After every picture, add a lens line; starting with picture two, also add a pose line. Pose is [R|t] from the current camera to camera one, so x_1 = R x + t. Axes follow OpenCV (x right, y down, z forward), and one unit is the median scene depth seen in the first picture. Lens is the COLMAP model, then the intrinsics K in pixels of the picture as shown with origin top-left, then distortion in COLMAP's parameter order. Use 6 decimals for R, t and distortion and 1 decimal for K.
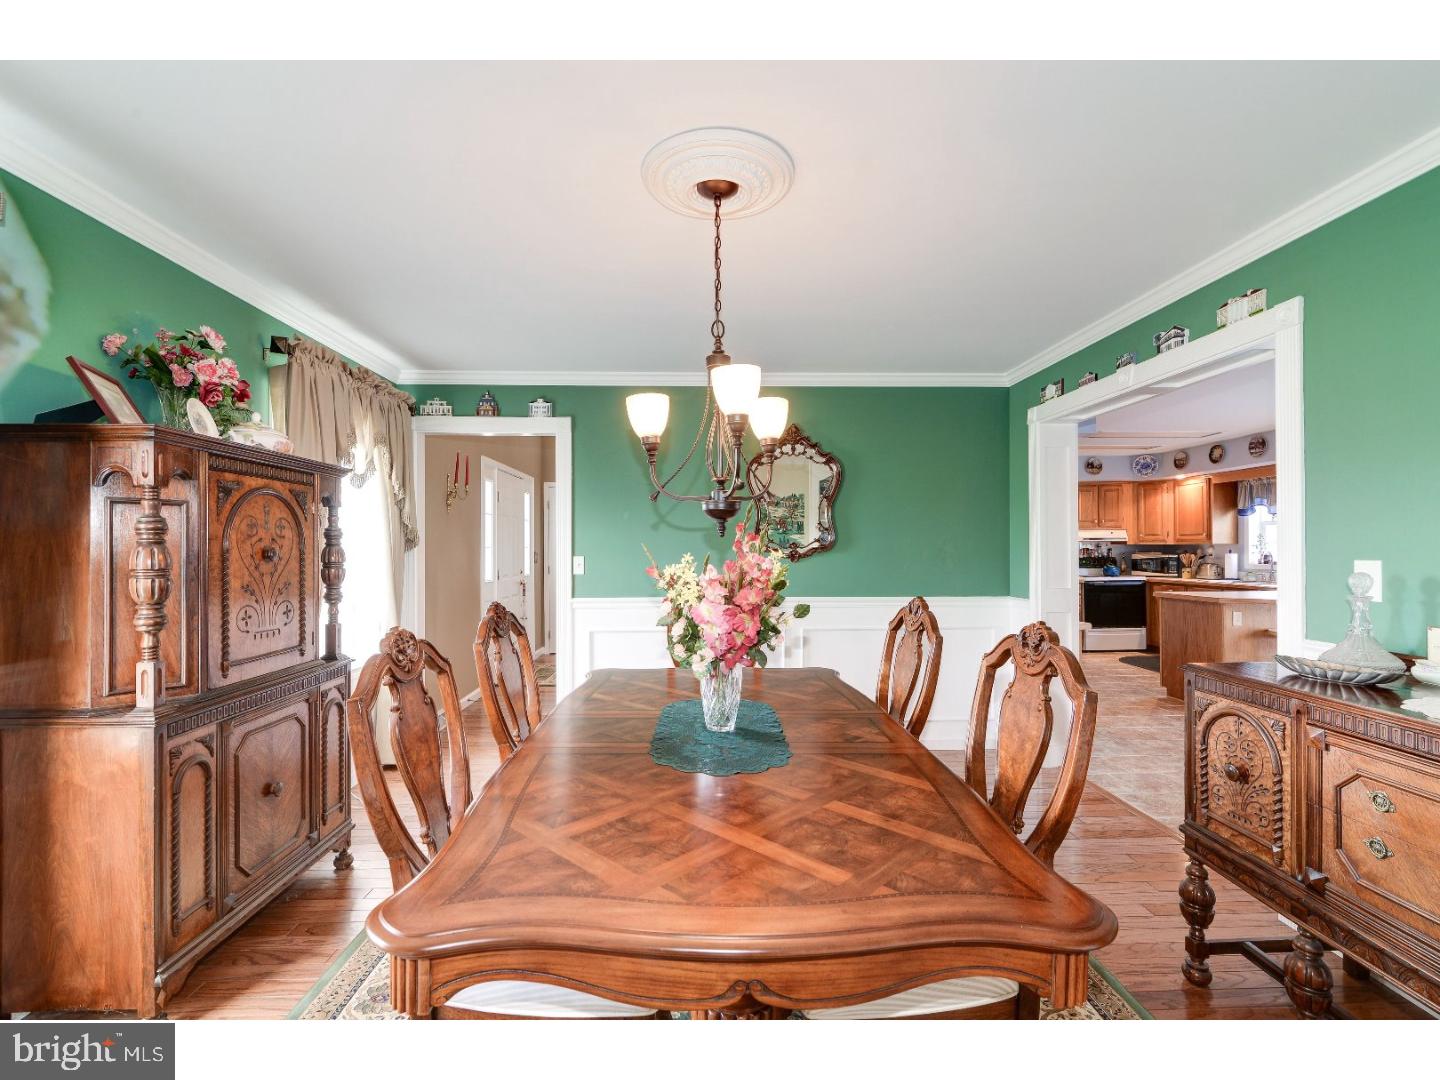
lens RADIAL K [[654.4, 0, 715.1], [0, 654.4, 545.4], [0, 0, 1]] dist [-0.002204, -0.000218]
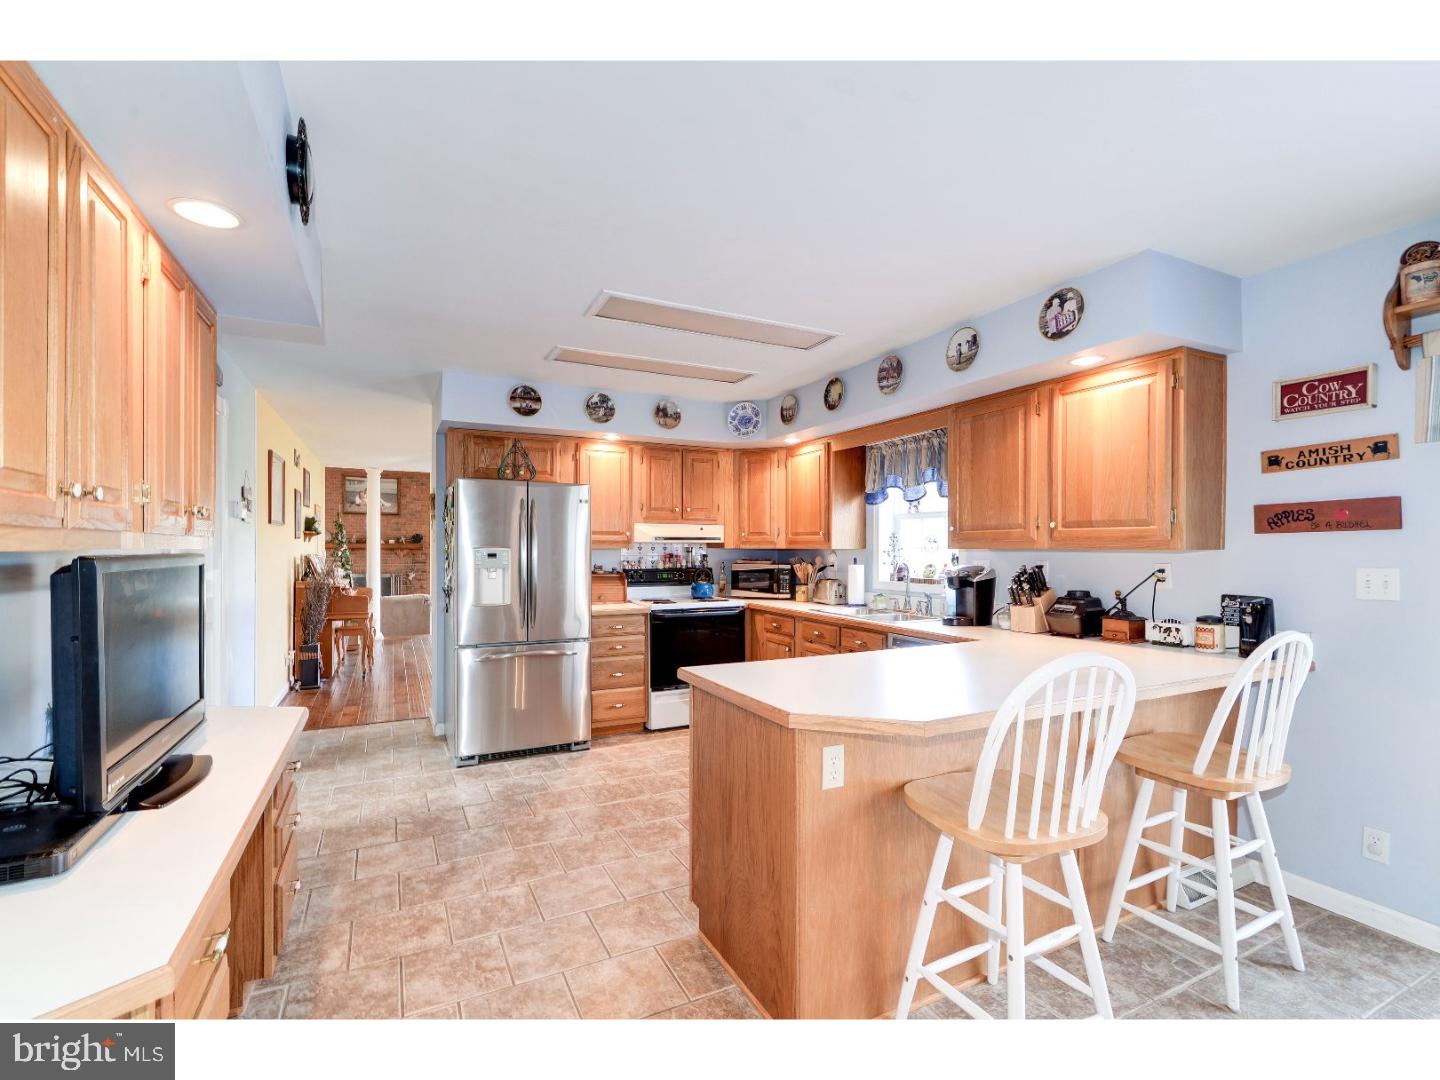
lens RADIAL K [[650.2, 0, 717.6], [0, 650.2, 550.6], [0, 0, 1]] dist [-0.000046, -0.000282]
pose [[0.910004, 0.005602, 0.414562, 0.381762], [-0.009227, 0.999935, 0.006742, -0.003537], [-0.414497, -0.009961, 0.909996, 0.453627]]
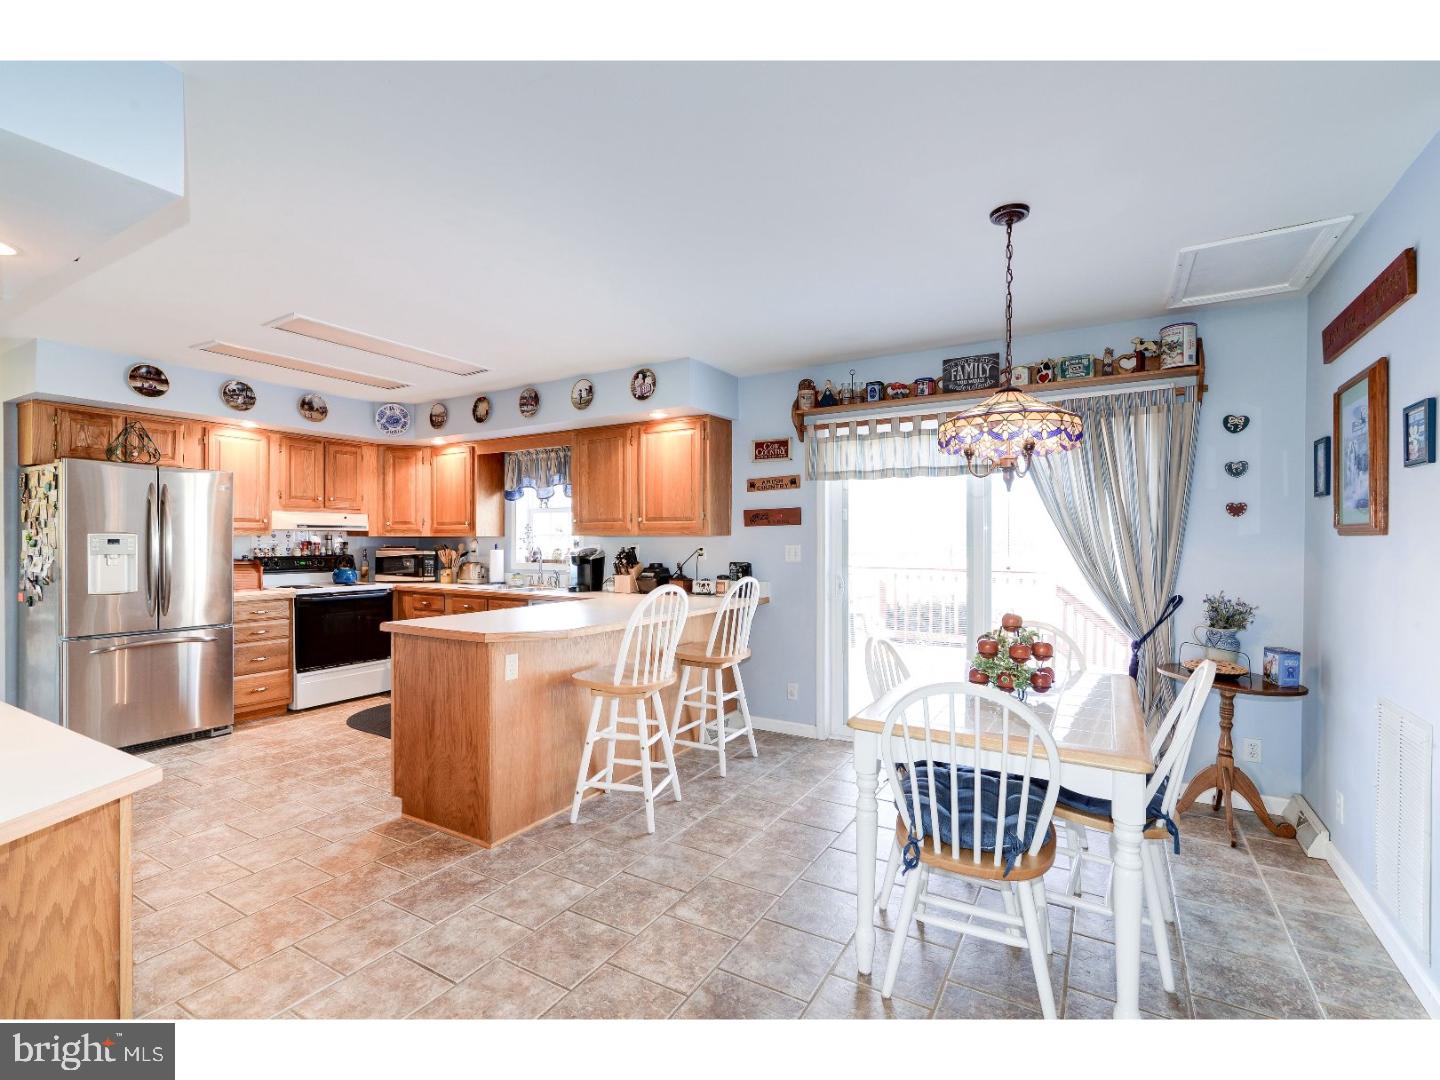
lens RADIAL K [[654.4, 0, 715.1], [0, 654.4, 545.4], [0, 0, 1]] dist [-0.002204, -0.000218]
pose [[0.540731, 0.000544, 0.841195, 0.268341], [-0.008856, 0.999948, 0.005046, 0.001651], [-0.841149, -0.010178, 0.540708, 0.350875]]
